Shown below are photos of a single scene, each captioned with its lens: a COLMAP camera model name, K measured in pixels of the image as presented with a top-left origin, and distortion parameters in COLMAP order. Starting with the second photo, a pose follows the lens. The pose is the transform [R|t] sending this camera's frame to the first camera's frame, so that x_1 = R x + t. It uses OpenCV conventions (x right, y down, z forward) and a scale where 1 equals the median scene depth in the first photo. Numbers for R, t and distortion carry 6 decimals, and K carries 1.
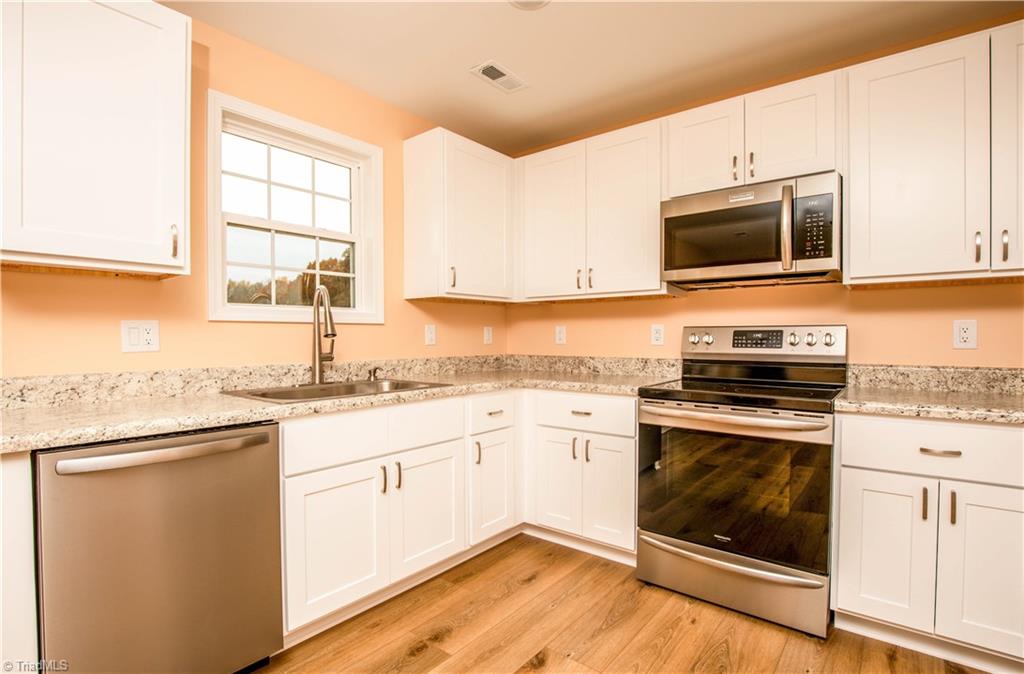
lens RADIAL K [[495.1, 0, 512.8], [0, 495.1, 347.0], [0, 0, 1]] dist [-0.019295, 0.000241]
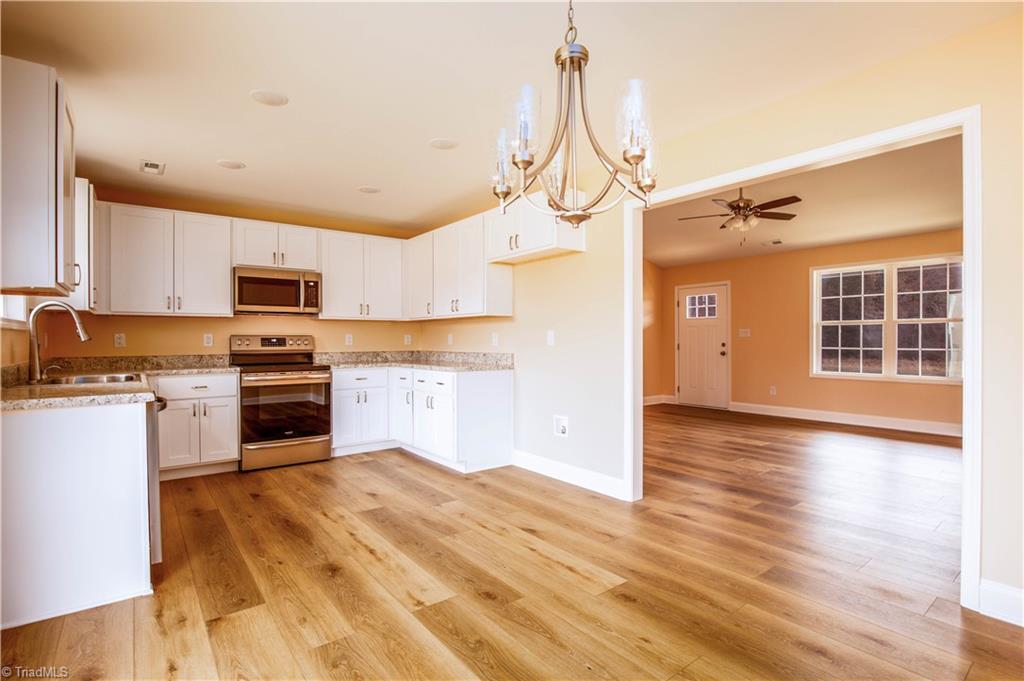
lens RADIAL K [[495.1, 0, 520.3], [0, 495.1, 338.5], [0, 0, 1]] dist [-0.019295, 0.000241]
pose [[0.219946, 0.003943, 0.975504, -1.253413], [0.025701, 0.999621, -0.009836, 0.014902], [-0.975173, 0.027234, 0.219761, -0.416773]]
